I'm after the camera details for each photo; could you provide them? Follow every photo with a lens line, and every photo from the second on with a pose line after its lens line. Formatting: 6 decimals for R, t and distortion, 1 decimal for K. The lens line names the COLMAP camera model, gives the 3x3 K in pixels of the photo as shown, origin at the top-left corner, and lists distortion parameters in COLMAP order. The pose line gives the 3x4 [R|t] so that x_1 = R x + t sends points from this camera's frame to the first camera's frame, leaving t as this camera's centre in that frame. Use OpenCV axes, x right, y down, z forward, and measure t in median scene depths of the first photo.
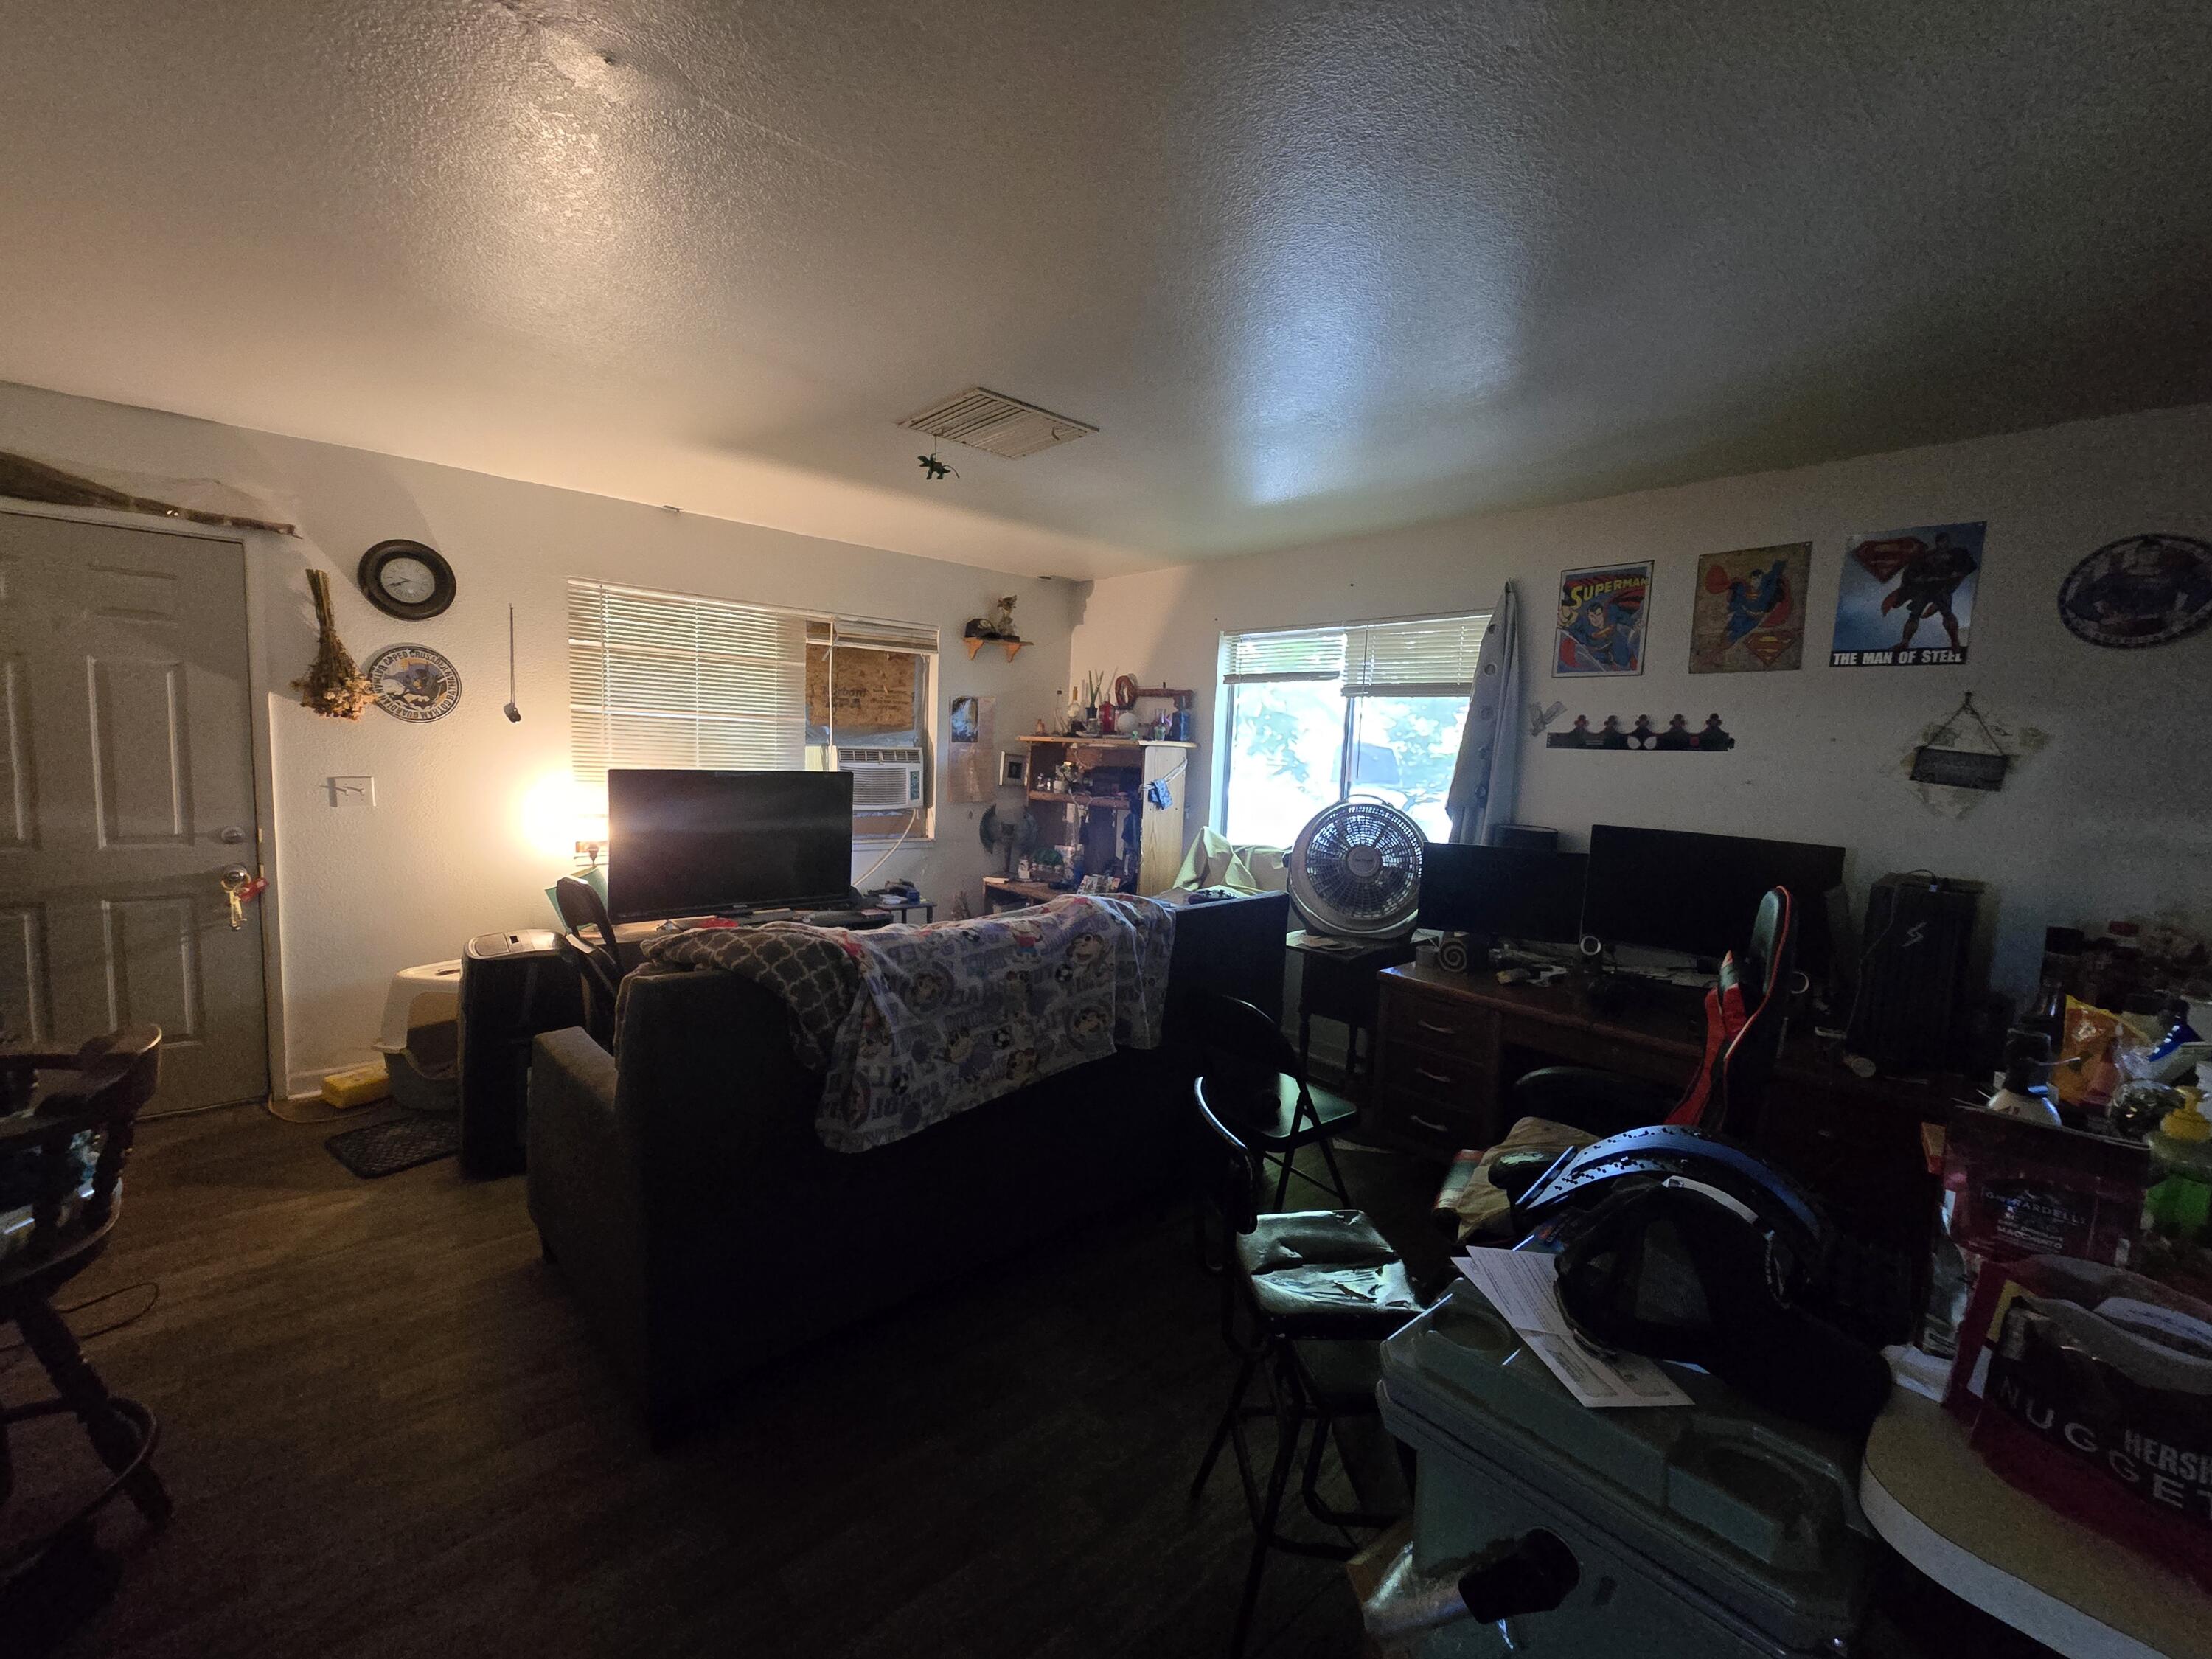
lens RADIAL K [[912.1, 0, 1088.9], [0, 912.1, 835.3], [0, 0, 1]] dist [0.000072, 0.001713]
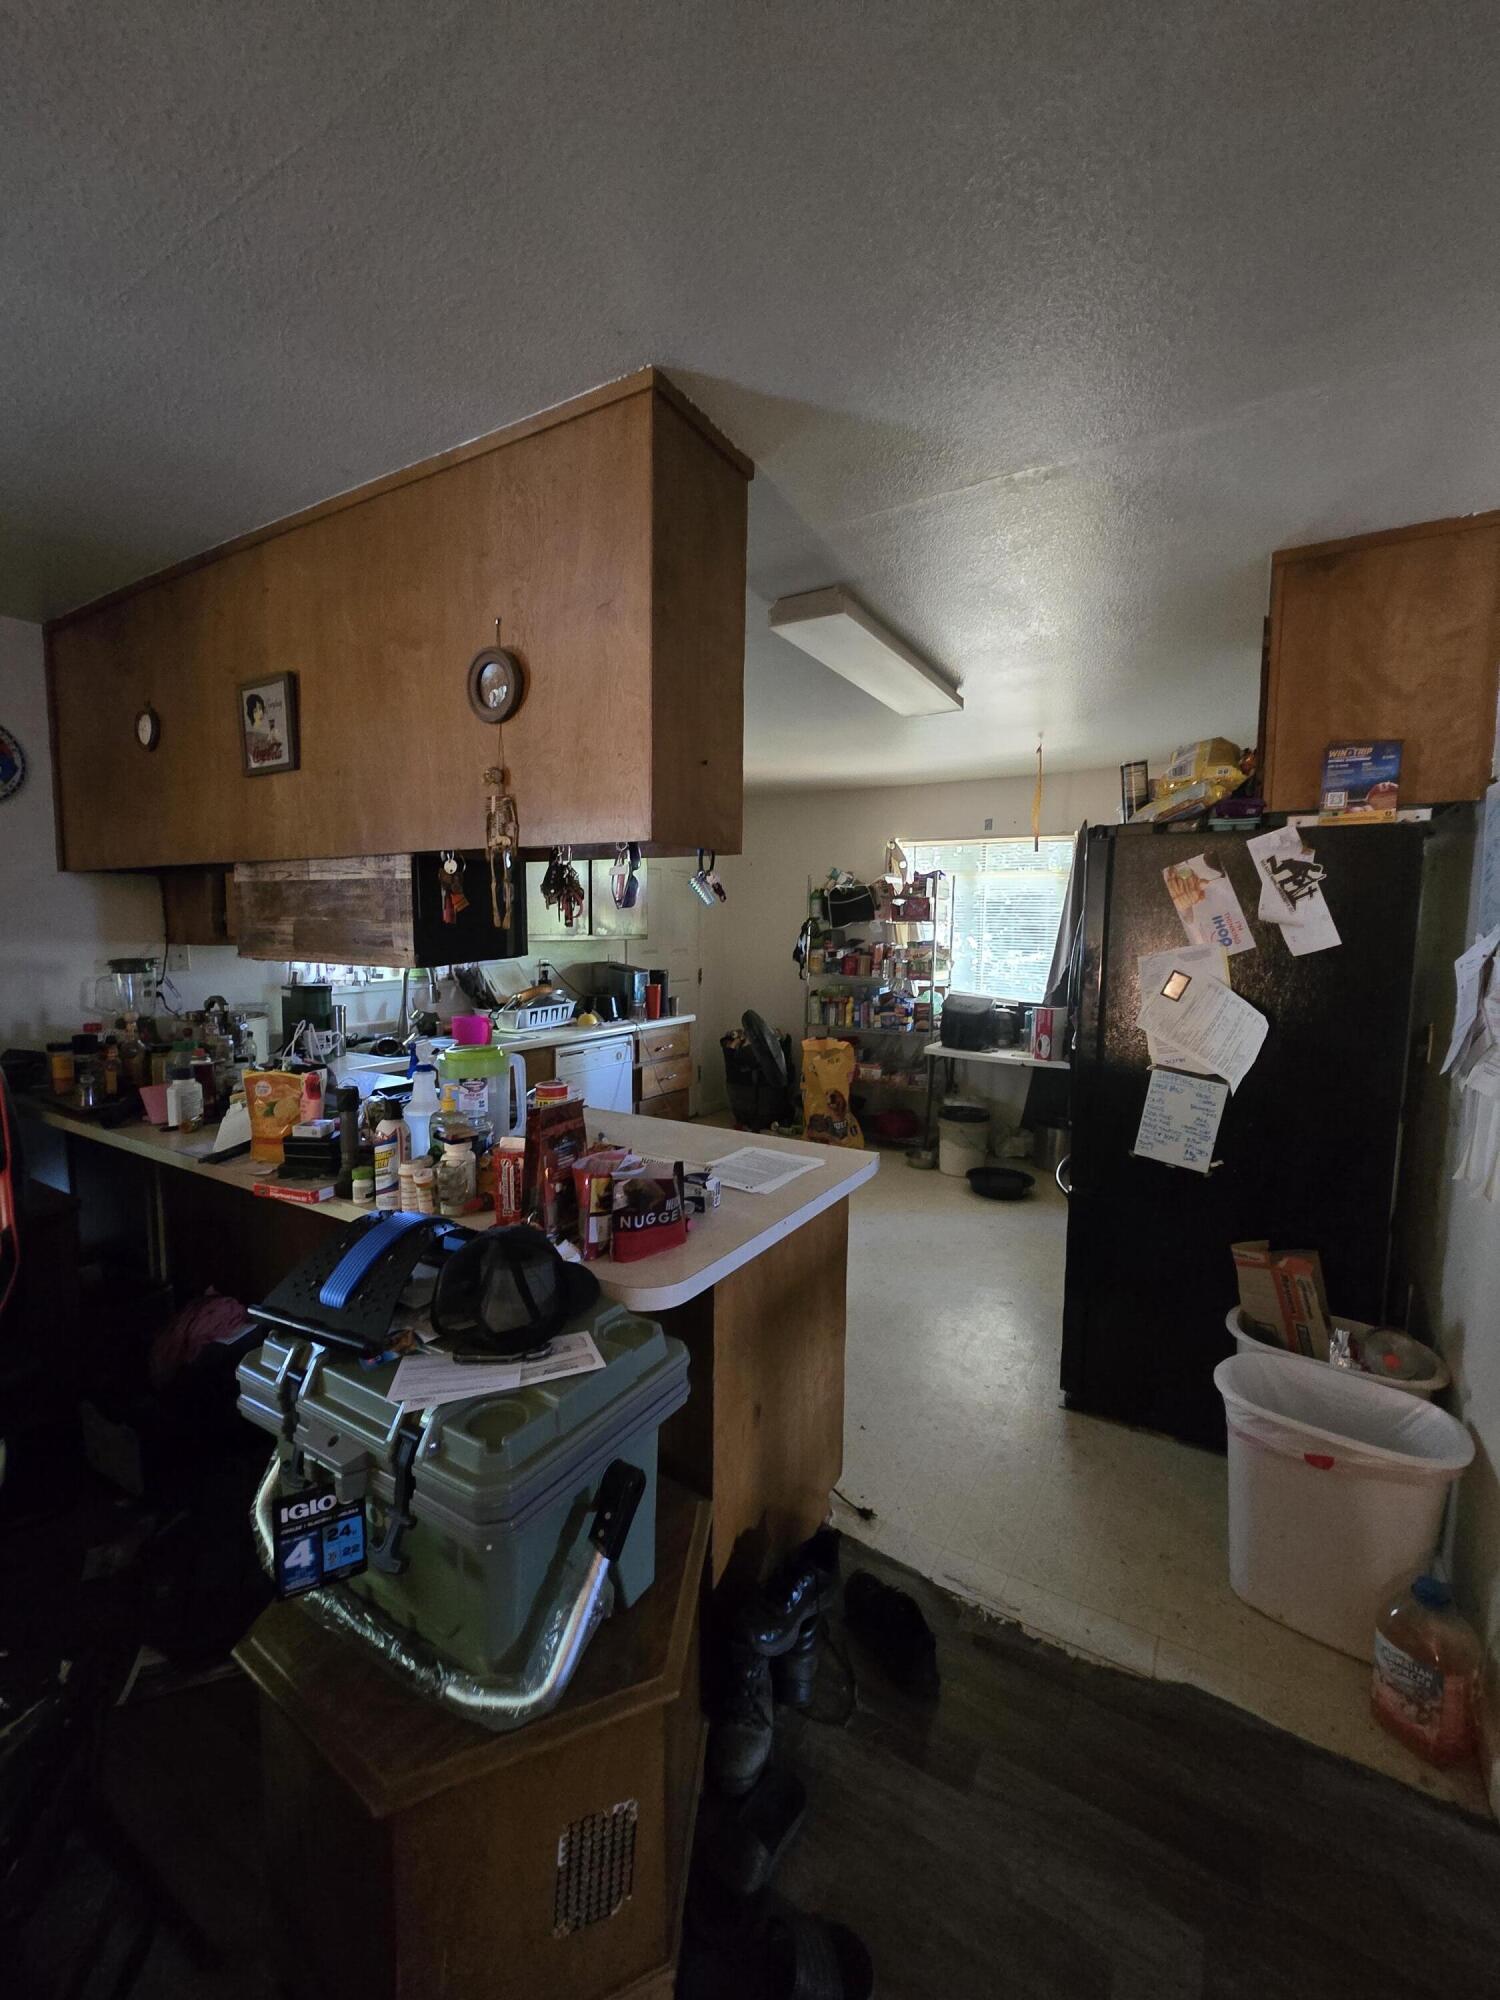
lens RADIAL K [[824.7, 0, 749.9], [0, 824.7, 1008.6], [0, 0, 1]] dist [0.000072, 0.001713]
pose [[-0.307884, -0.141249, 0.940880, -0.209367], [0.070527, 0.982809, 0.170622, -0.046273], [-0.948806, 0.118889, -0.292630, 0.325940]]
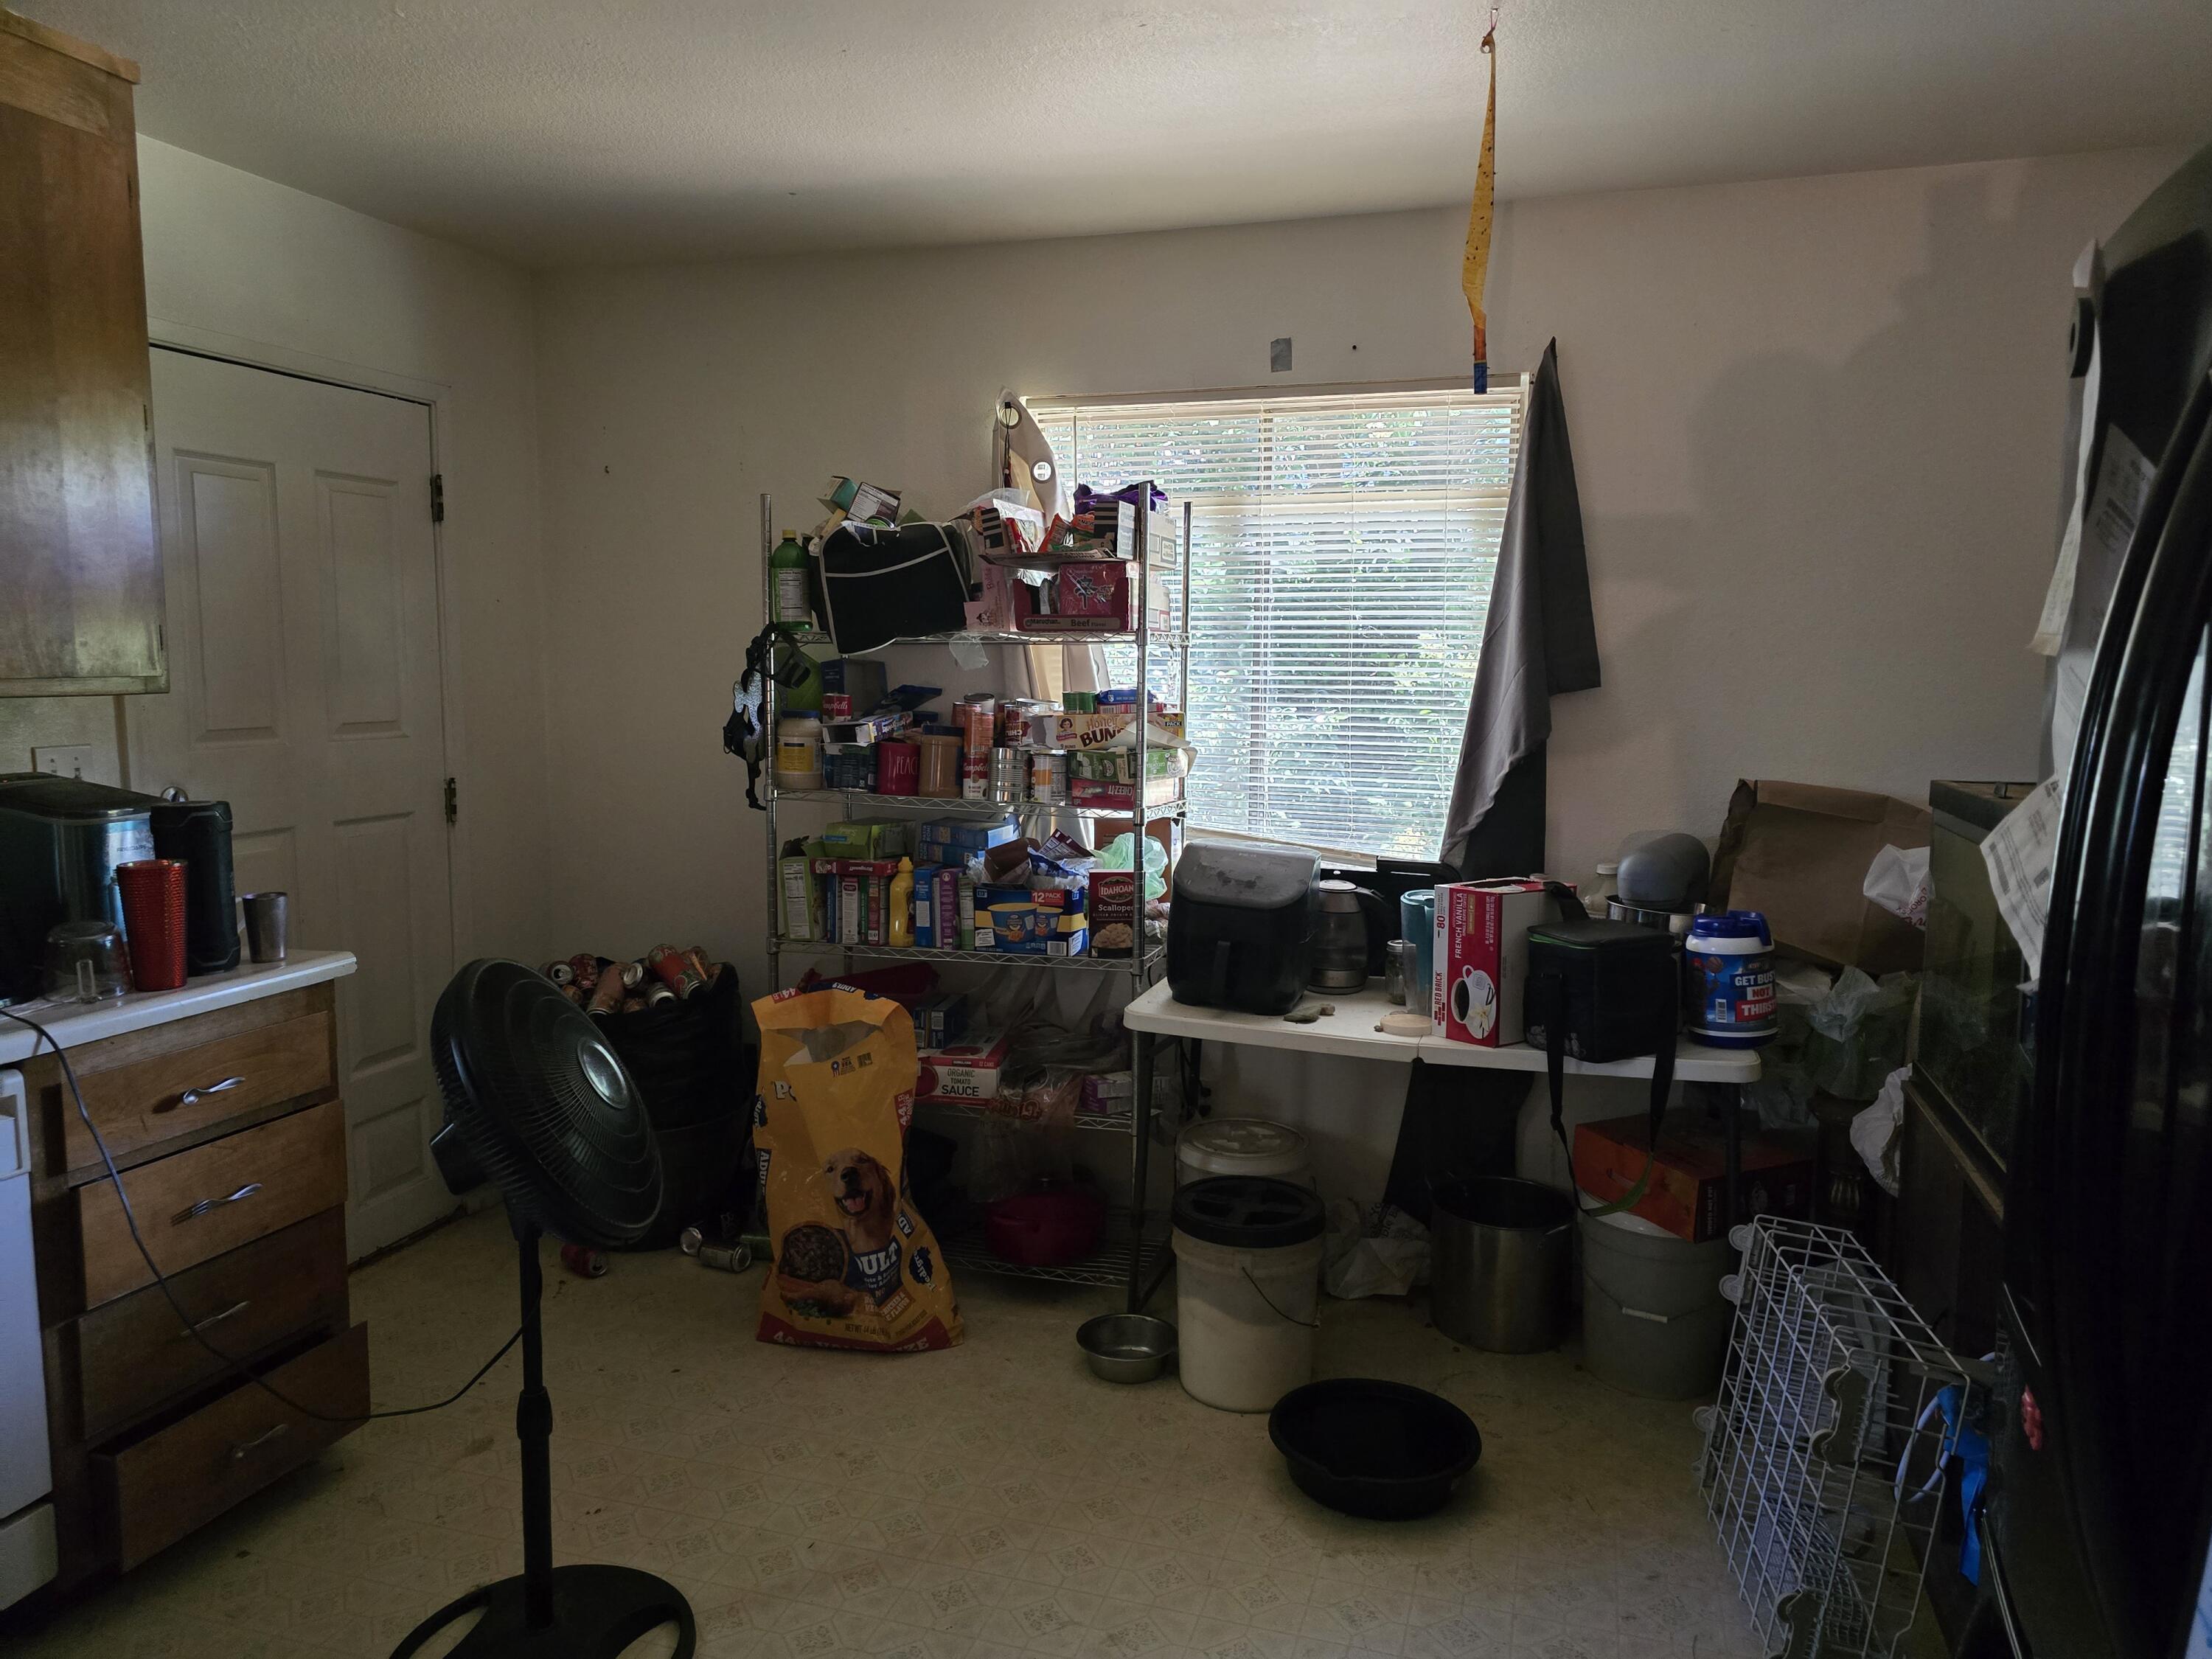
lens RADIAL K [[1501.5, 0, 1124.2], [0, 1501.5, 823.6], [0, 0, 1]] dist [0.062909, -0.050477]
pose [[-0.522408, -0.137528, 0.841532, 0.489064], [0.056958, 0.979075, 0.195364, 0.027912], [-0.850791, 0.149992, -0.503643, -0.040774]]
